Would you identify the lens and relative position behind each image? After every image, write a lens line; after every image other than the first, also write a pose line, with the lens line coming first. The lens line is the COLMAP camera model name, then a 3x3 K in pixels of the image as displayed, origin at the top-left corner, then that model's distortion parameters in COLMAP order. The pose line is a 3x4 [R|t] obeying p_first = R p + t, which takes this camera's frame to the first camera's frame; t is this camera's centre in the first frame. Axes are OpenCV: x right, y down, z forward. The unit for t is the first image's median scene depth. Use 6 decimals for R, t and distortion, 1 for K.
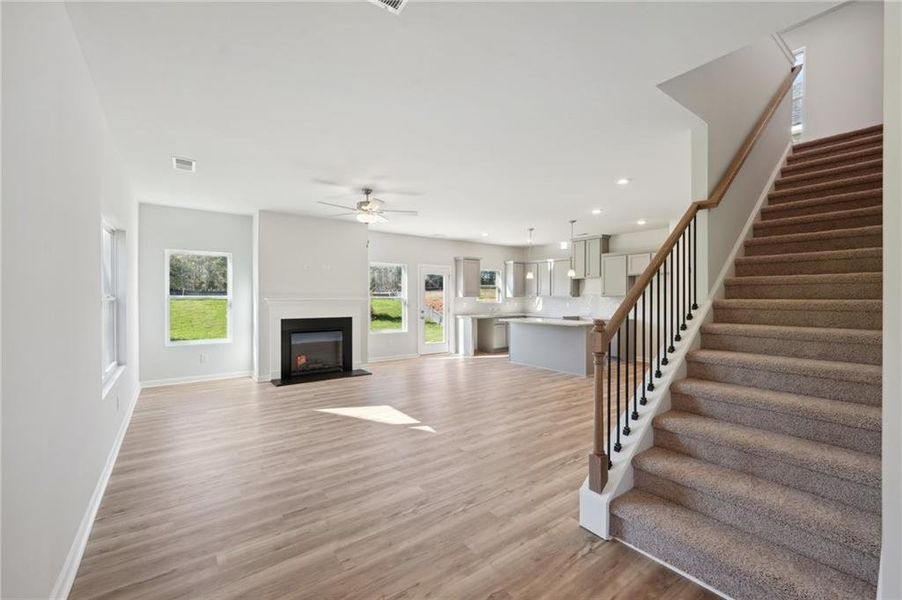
lens RADIAL K [[374.9, 0, 451.8], [0, 374.9, 297.0], [0, 0, 1]] dist [-0.000623, -0.000423]
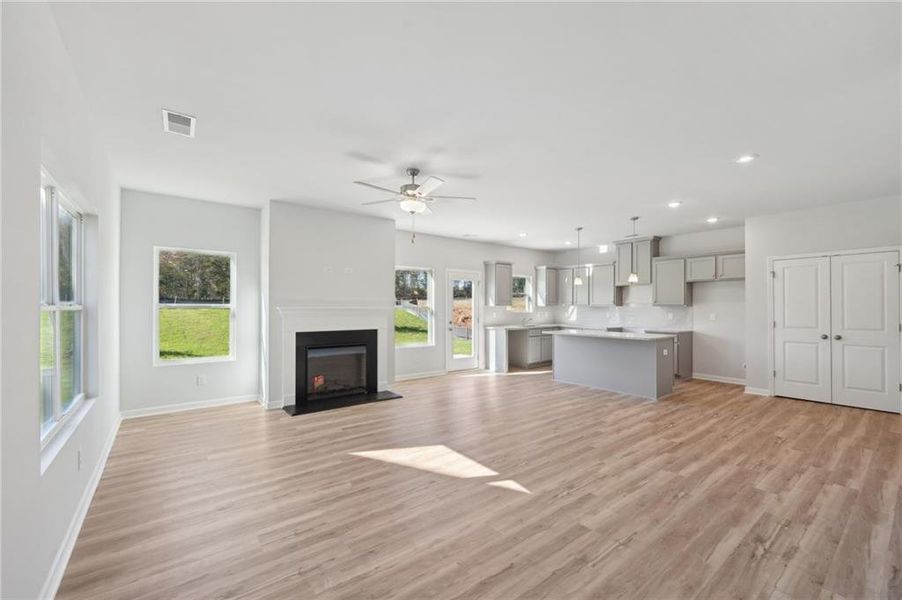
lens RADIAL K [[374.9, 0, 454.4], [0, 374.9, 302.6], [0, 0, 1]] dist [-0.000623, -0.000423]
pose [[0.999814, 0.001367, 0.019263, -0.125740], [-0.001189, 0.999957, -0.009208, 0.000671], [-0.019274, 0.009184, 0.999772, 0.171945]]
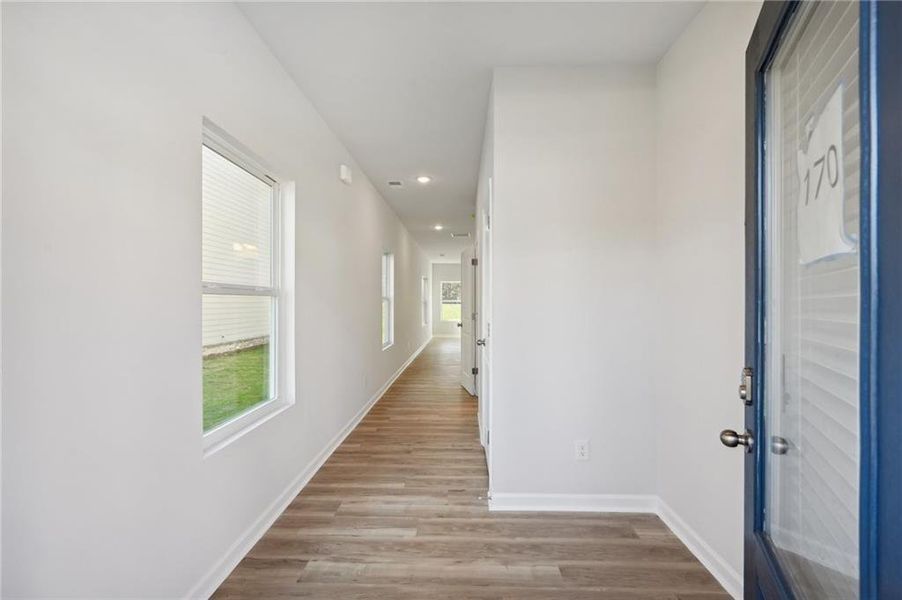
lens RADIAL K [[368.5, 0, 449.8], [0, 368.5, 304.9], [0, 0, 1]] dist [0.000974, -0.001003]
pose [[0.781738, 0.004790, -0.623589, 0.745312], [-0.006796, 0.999977, -0.000838, 0.026235], [0.623570, 0.004893, 0.781752, -0.803065]]
